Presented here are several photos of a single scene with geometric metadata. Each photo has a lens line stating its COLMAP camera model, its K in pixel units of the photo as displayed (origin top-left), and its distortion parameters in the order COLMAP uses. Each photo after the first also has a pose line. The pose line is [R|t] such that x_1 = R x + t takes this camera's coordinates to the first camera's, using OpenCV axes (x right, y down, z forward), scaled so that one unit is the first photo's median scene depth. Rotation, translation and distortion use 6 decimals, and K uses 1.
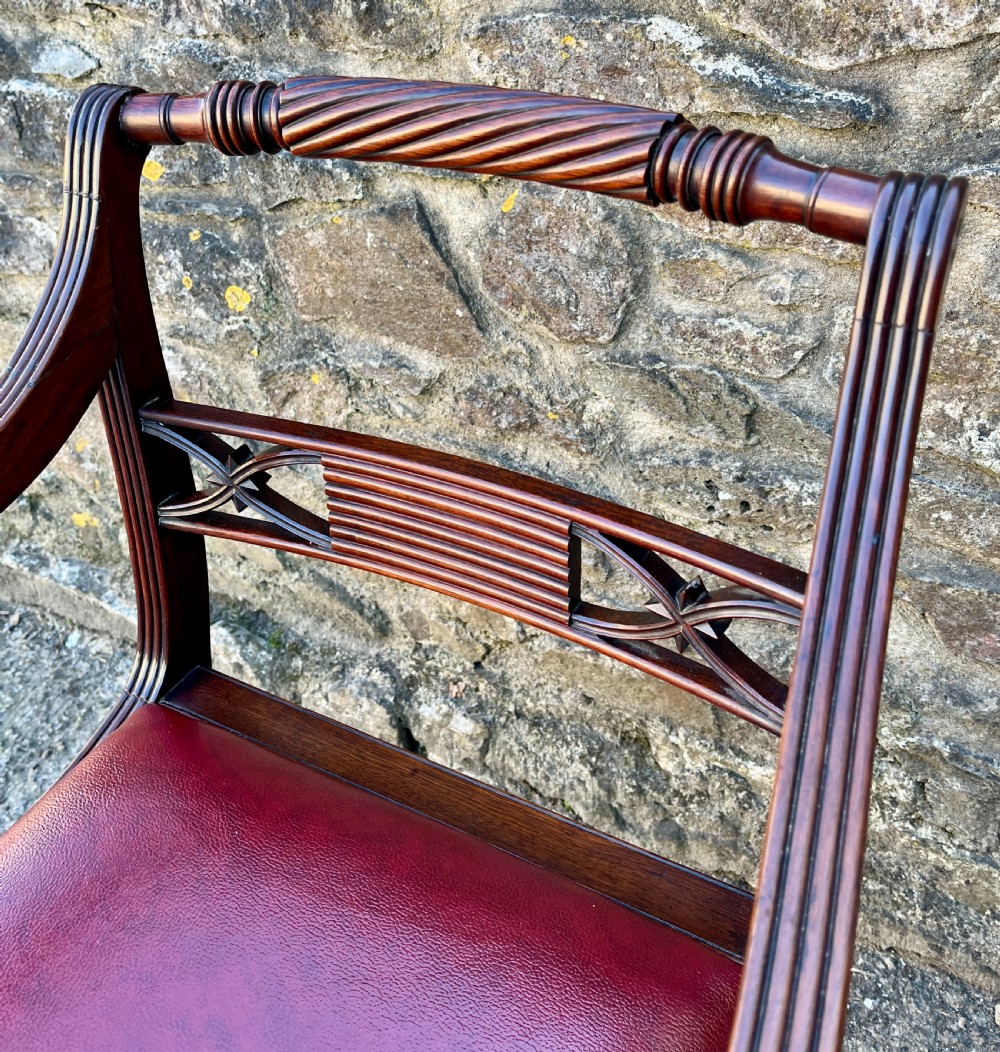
lens RADIAL K [[1037.8, 0, 502.2], [0, 1037.8, 383.4], [0, 0, 1]] dist [0.027463, 0.000000]
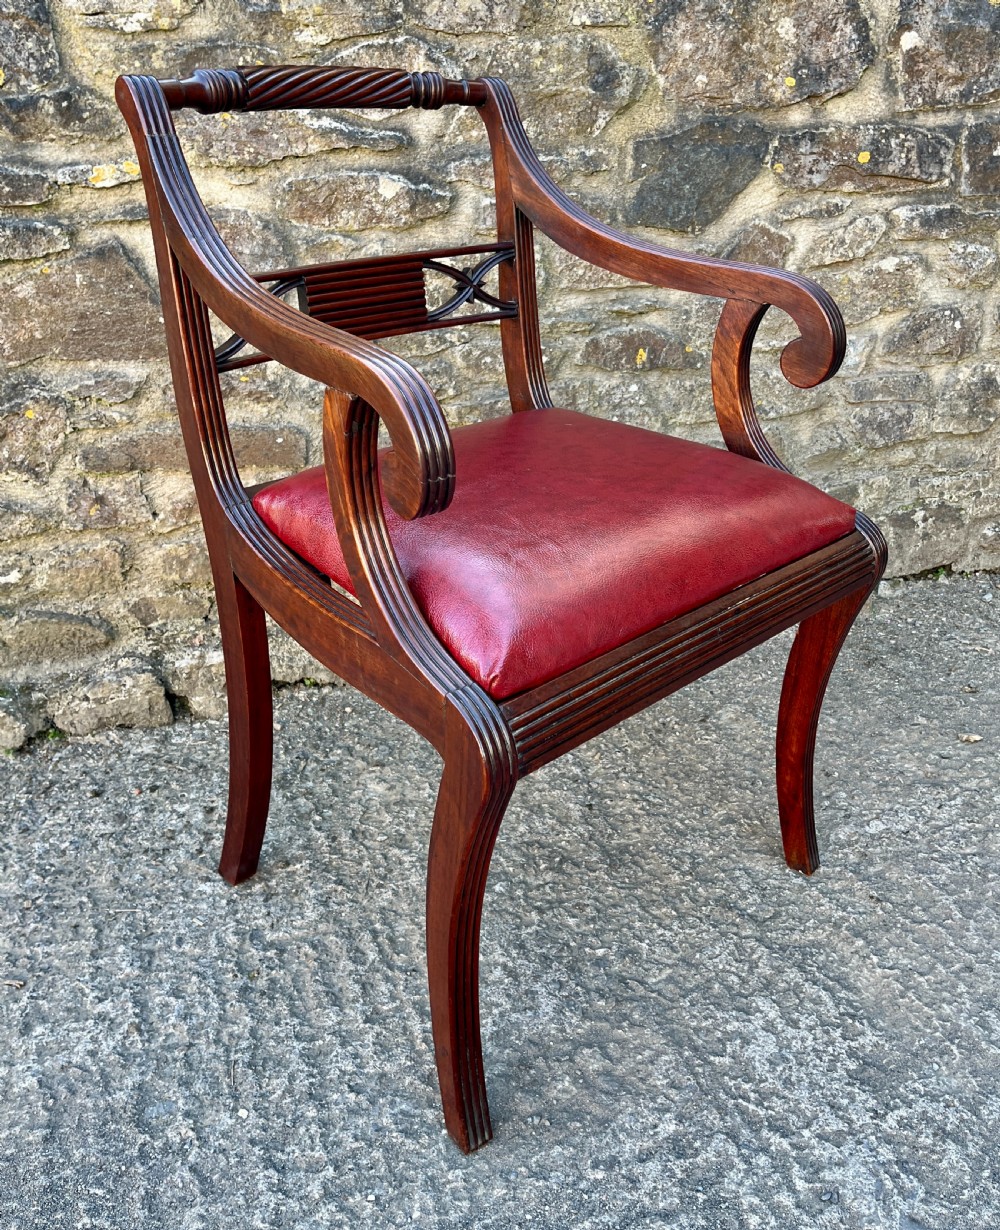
lens RADIAL K [[1127.8, 0, 536.1], [0, 1127.8, 531.8], [0, 0, 1]] dist [0.022748, 0.000000]
pose [[0.705914, -0.228992, 0.670260, -0.755061], [0.344198, 0.937955, -0.042059, 0.428660], [-0.619042, 0.260392, 0.740934, -0.376283]]
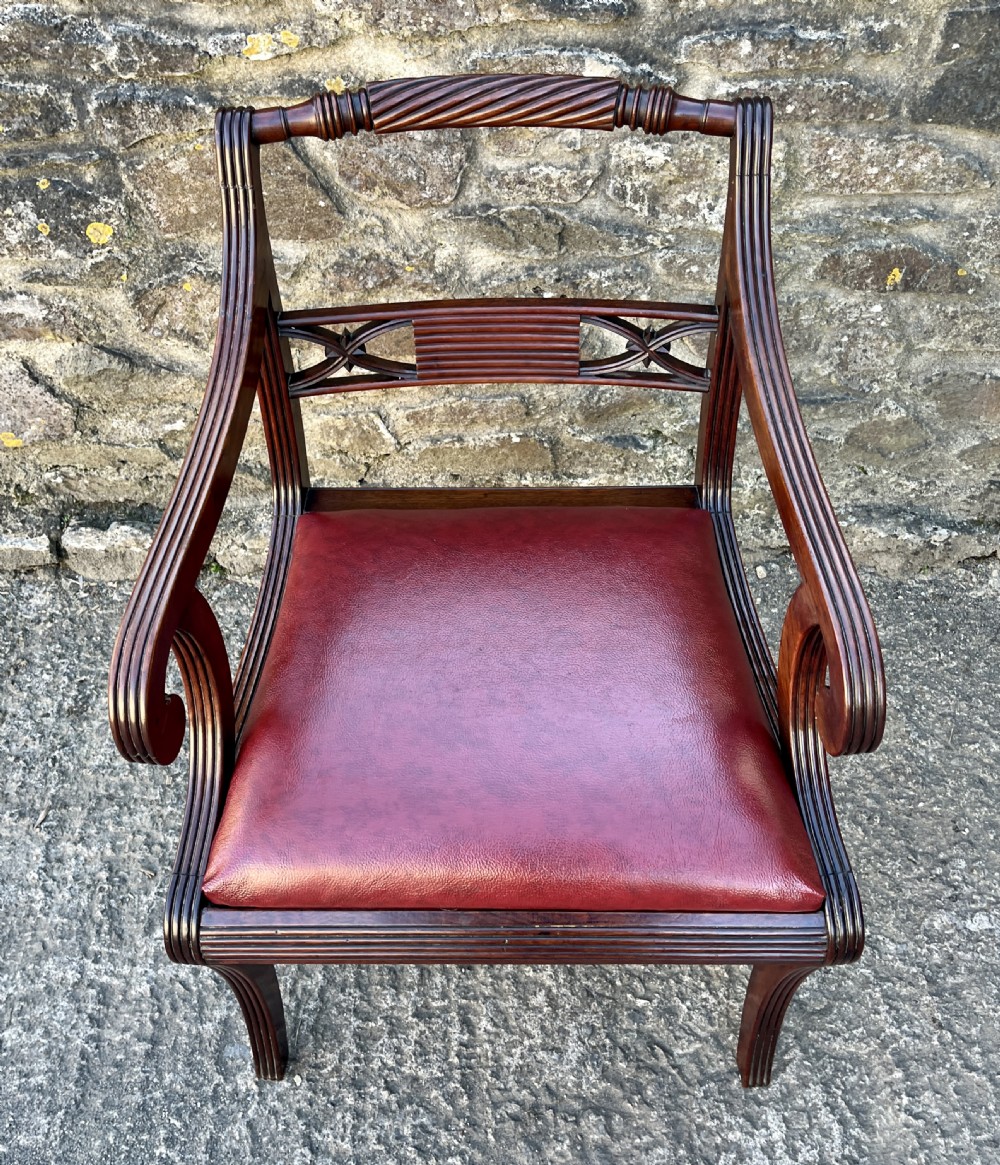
lens RADIAL K [[1193.9, 0, 486.5], [0, 1193.9, 535.8], [0, 0, 1]] dist [0.029011, 0.000000]
pose [[0.892414, -0.312417, 0.325566, -0.442719], [0.214458, 0.928499, 0.303146, -0.088192], [-0.396995, -0.200711, 0.895606, -0.437602]]
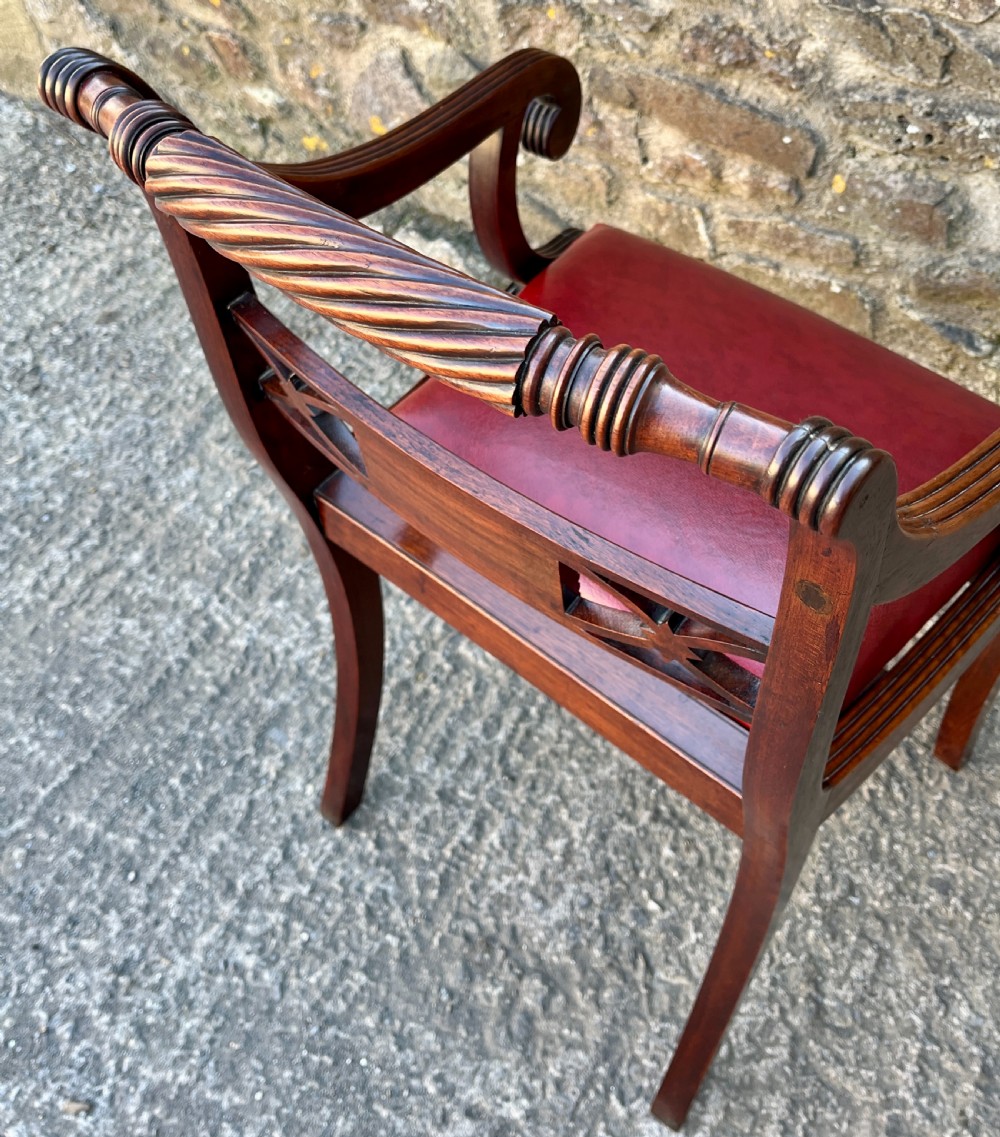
lens RADIAL K [[1140.7, 0, 532.9], [0, 1140.7, 447.9], [0, 0, 1]] dist [0.025079, 0.000000]
pose [[0.996647, 0.062054, -0.053333, -0.113872], [-0.040888, 0.942293, 0.332284, 0.030400], [0.070875, -0.328989, 0.941670, -0.346691]]
